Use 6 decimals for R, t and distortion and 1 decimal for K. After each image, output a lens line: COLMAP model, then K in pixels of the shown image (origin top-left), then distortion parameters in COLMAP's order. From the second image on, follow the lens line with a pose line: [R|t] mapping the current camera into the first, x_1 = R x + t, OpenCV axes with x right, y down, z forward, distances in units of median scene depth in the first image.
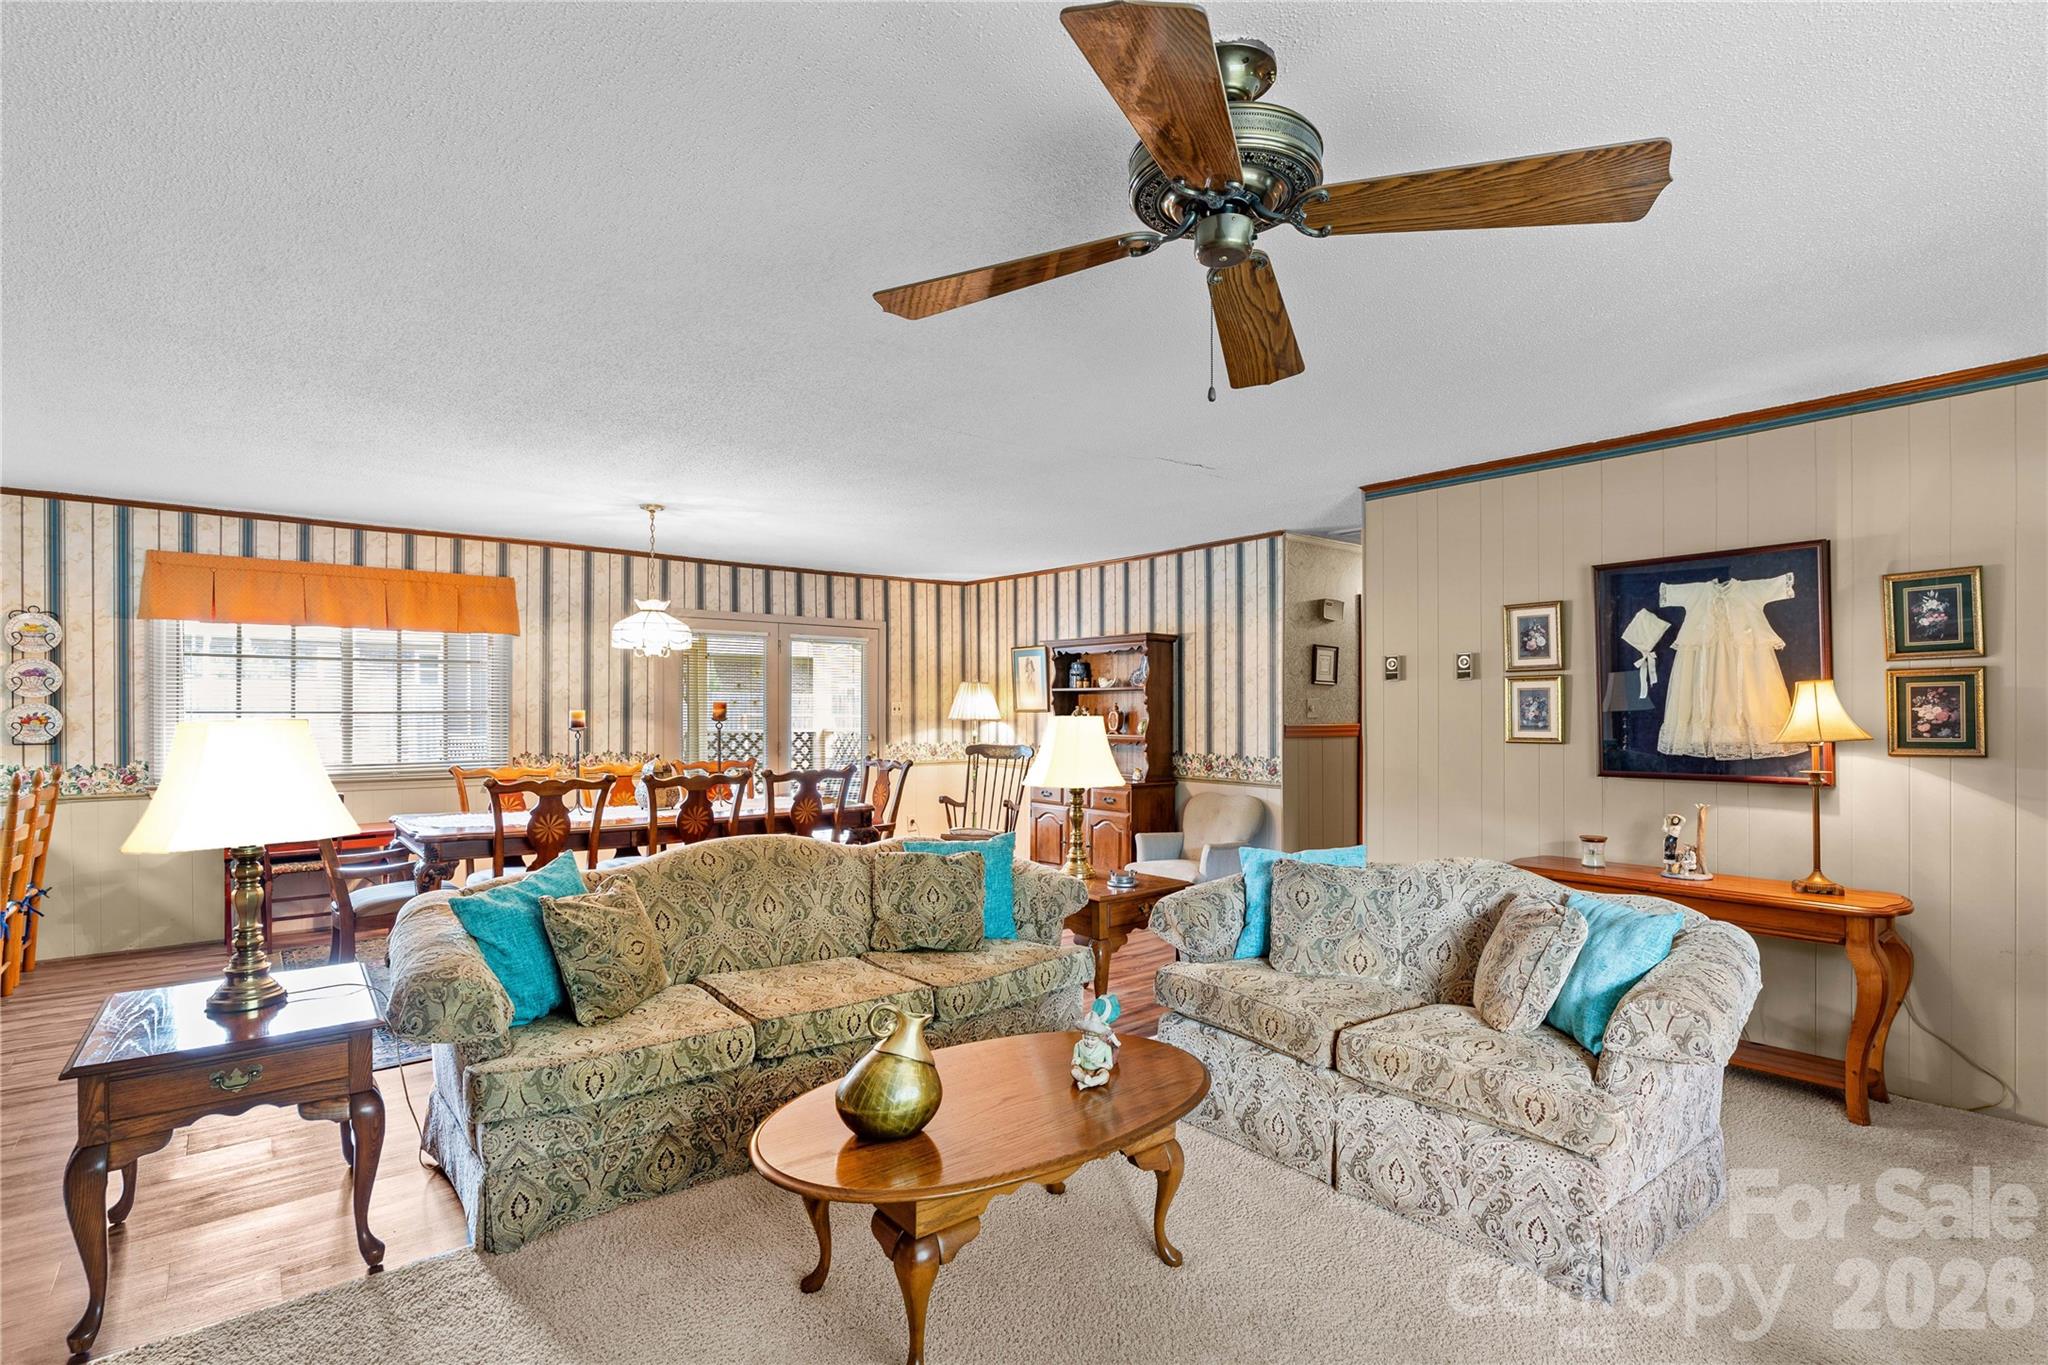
lens RADIAL K [[950.8, 0, 986.5], [0, 950.8, 708.3], [0, 0, 1]] dist [-0.017126, 0.006912]
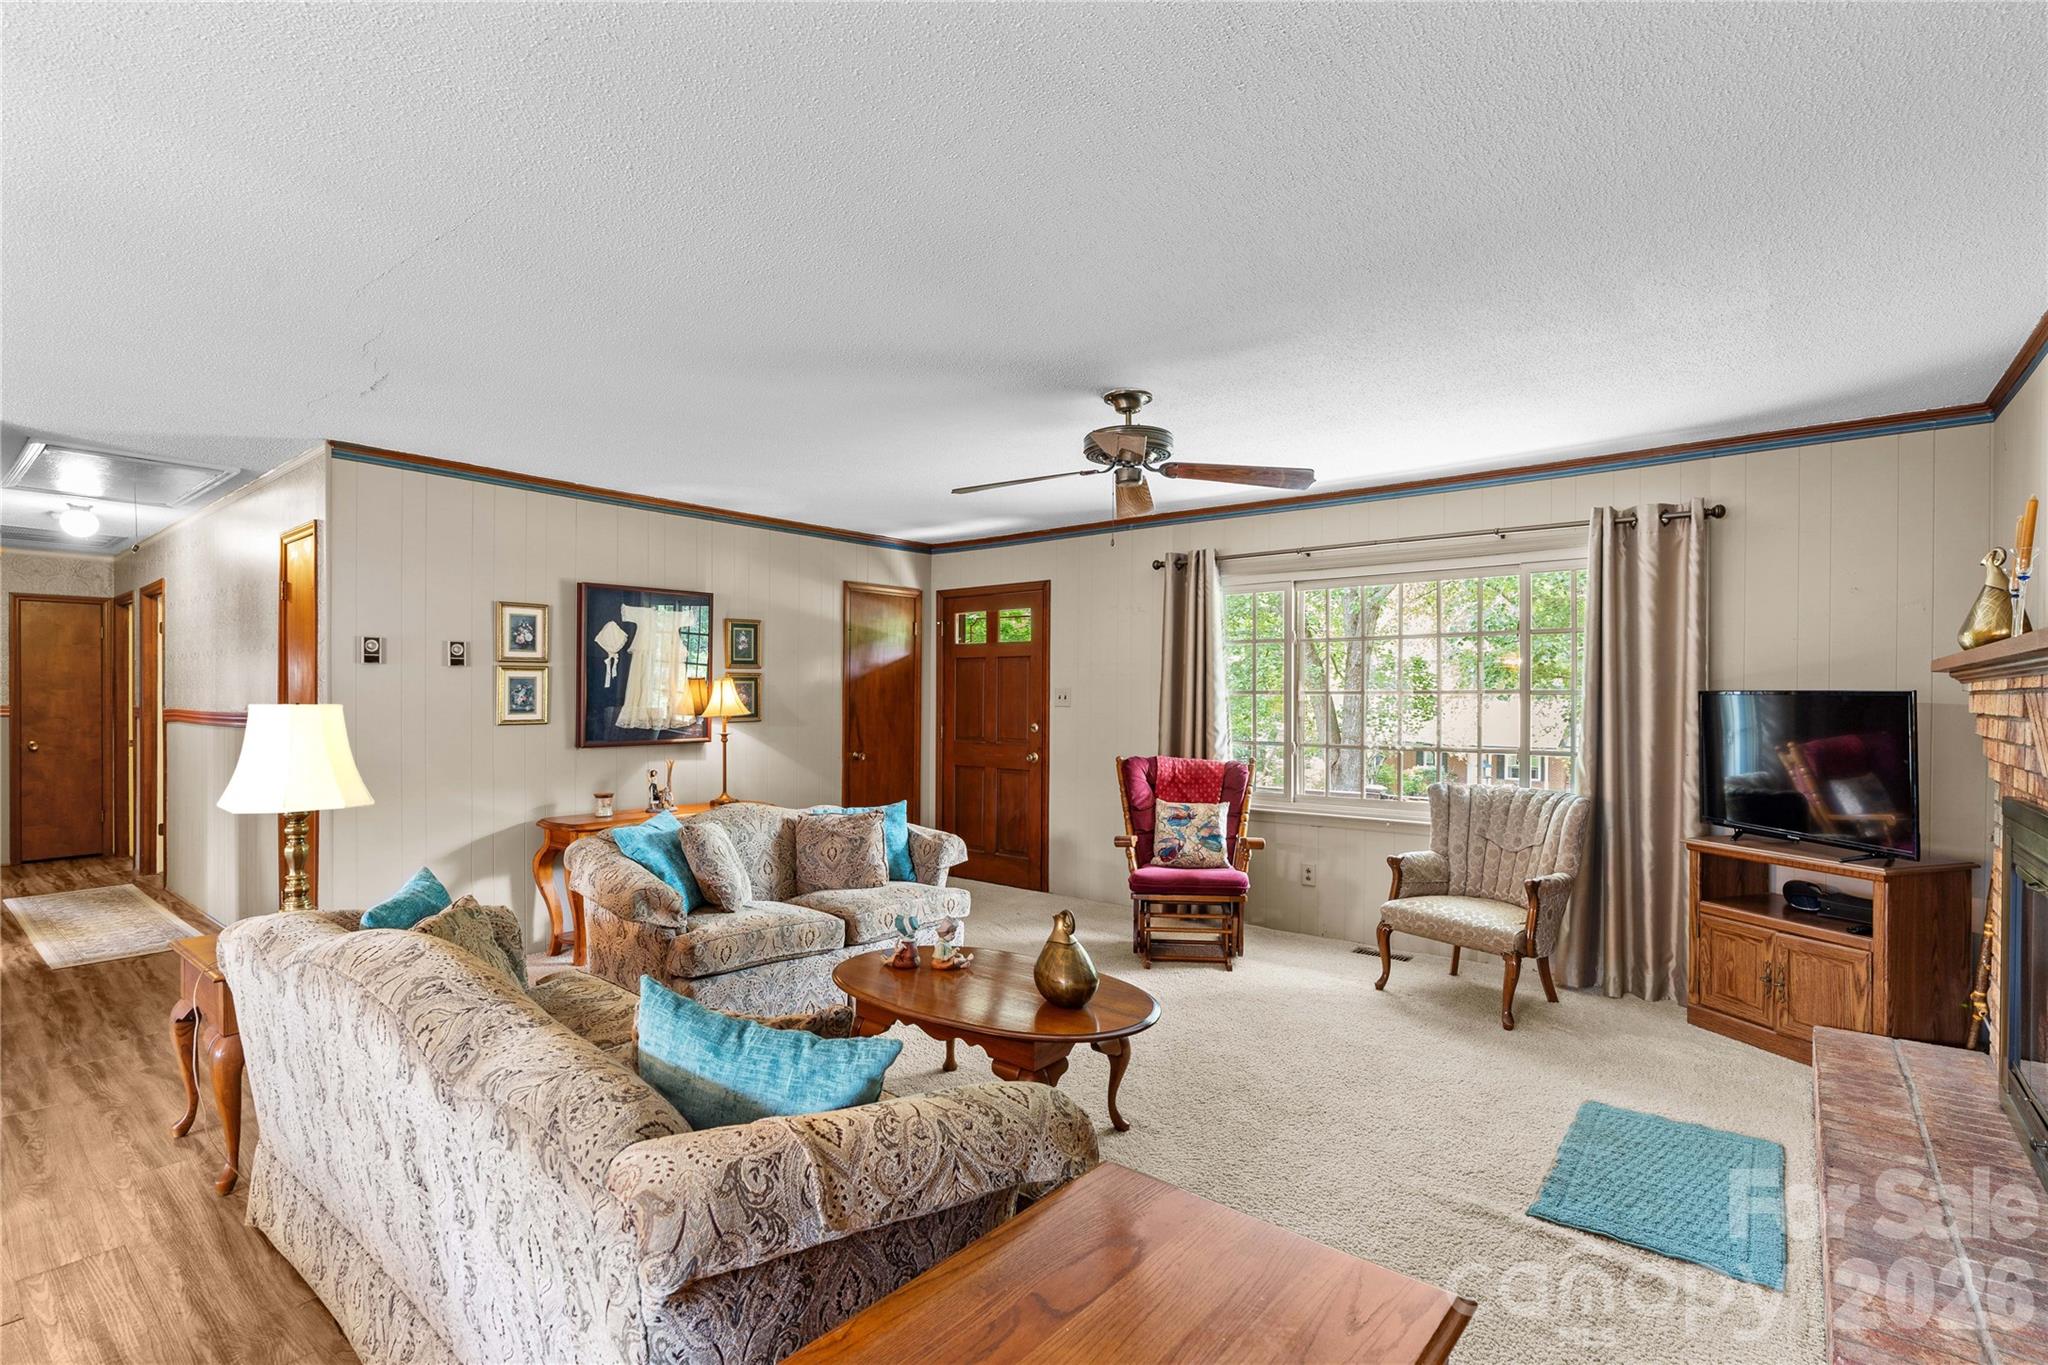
lens RADIAL K [[950.8, 0, 1038.6], [0, 950.8, 708.0], [0, 0, 1]] dist [-0.017126, 0.006912]
pose [[-0.217362, -0.012680, 0.976009, -0.531023], [-0.004905, 0.999917, 0.011898, -0.000145], [-0.976079, -0.002201, -0.217406, 0.488518]]
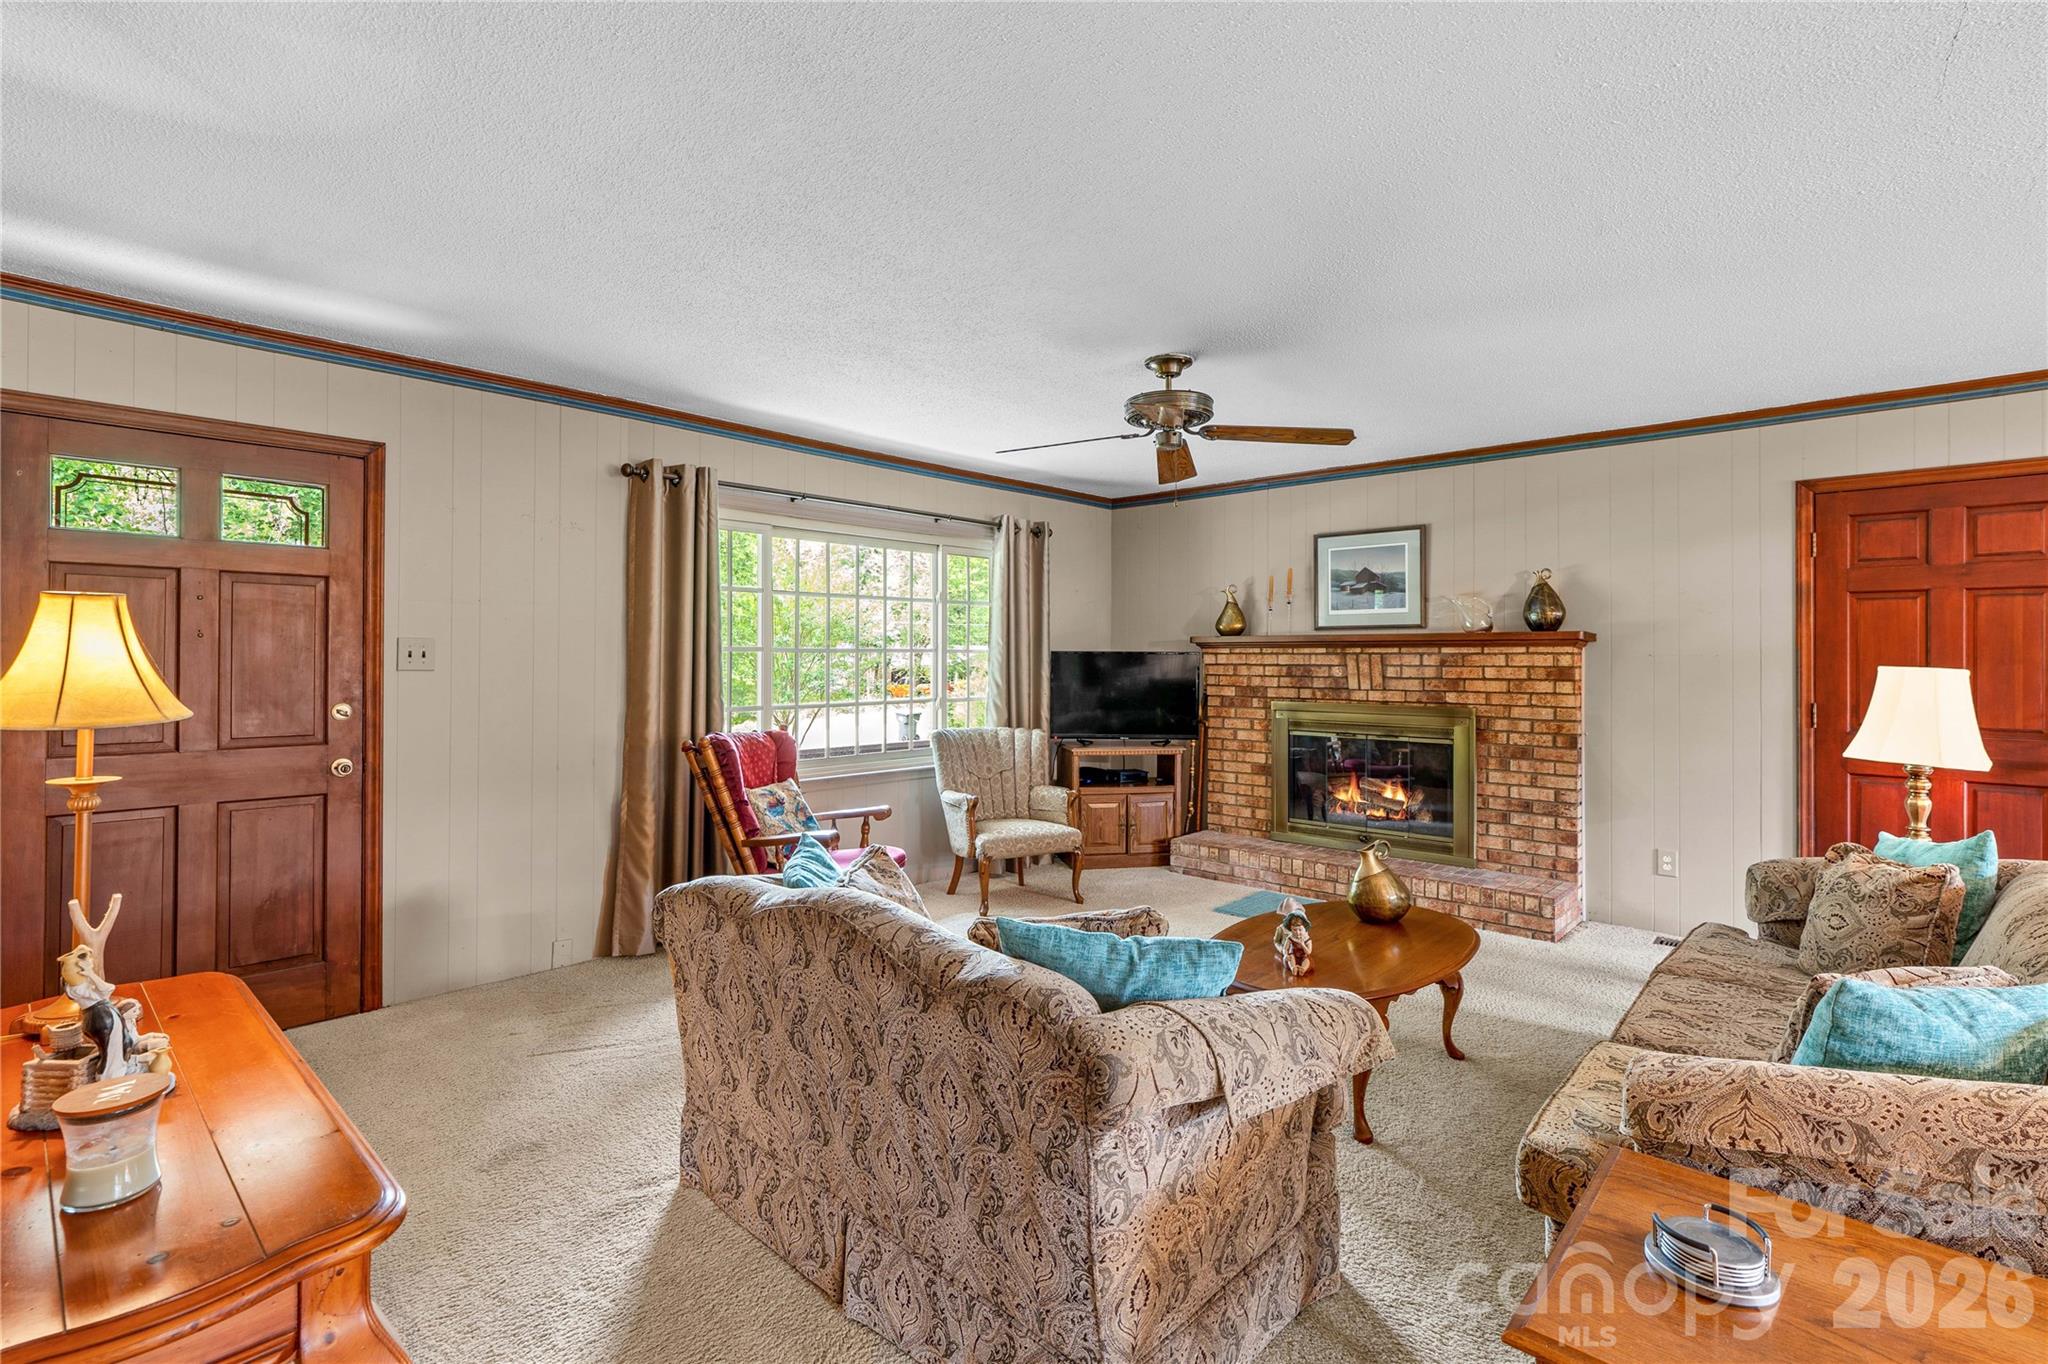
lens RADIAL K [[950.8, 0, 990.3], [0, 950.8, 649.8], [0, 0, 1]] dist [-0.017126, 0.006912]
pose [[-0.987677, -0.003869, -0.156460, 0.312592], [-0.002545, 0.999959, -0.008663, 0.001632], [0.156487, -0.008158, -0.987646, 0.919212]]
